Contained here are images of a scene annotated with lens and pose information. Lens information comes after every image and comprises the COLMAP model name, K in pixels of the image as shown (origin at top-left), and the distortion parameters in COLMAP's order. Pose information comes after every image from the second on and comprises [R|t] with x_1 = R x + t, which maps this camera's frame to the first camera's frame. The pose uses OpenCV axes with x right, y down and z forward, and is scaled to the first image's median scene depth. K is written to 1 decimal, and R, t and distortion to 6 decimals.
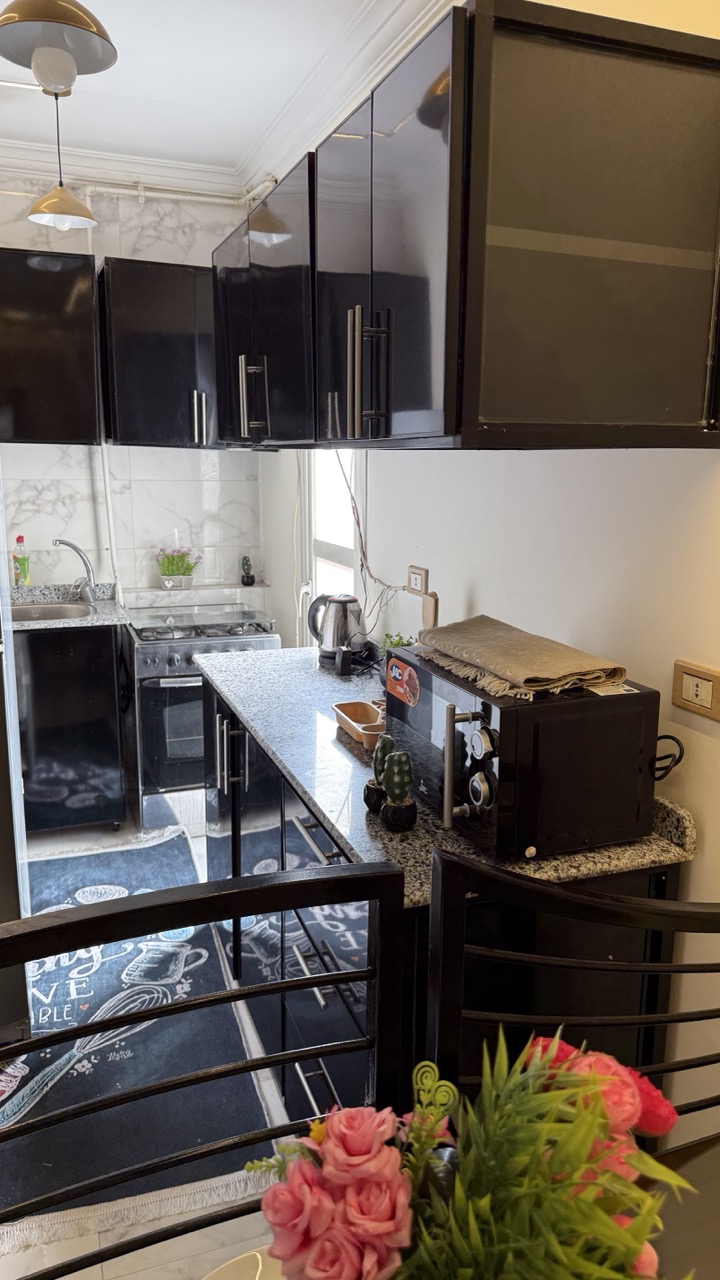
lens RADIAL K [[913.2, 0, 374.6], [0, 913.2, 632.4], [0, 0, 1]] dist [0.125453, -0.172254]
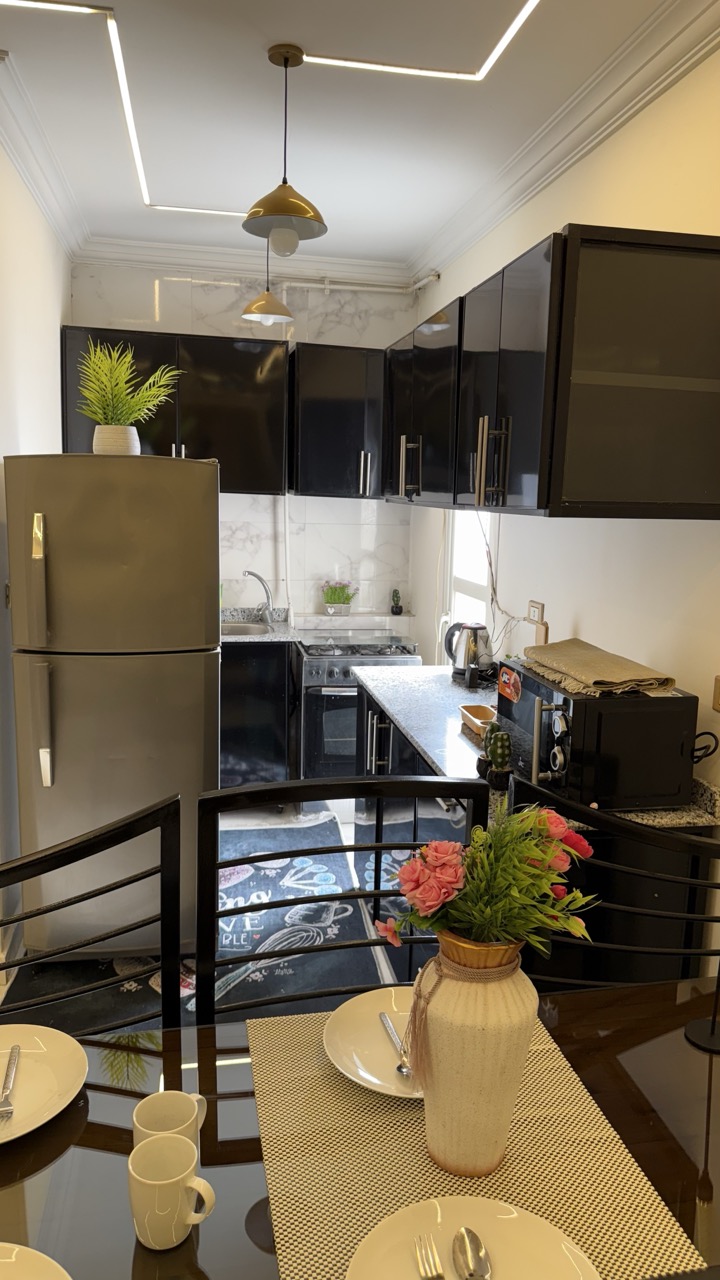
lens RADIAL K [[913.2, 0, 374.6], [0, 913.2, 632.4], [0, 0, 1]] dist [0.125453, -0.172254]
pose [[0.986552, 0.042757, -0.157756, 0.020638], [-0.049111, 0.998123, -0.036600, 0.017347], [0.155895, 0.043856, 0.986800, -0.169370]]
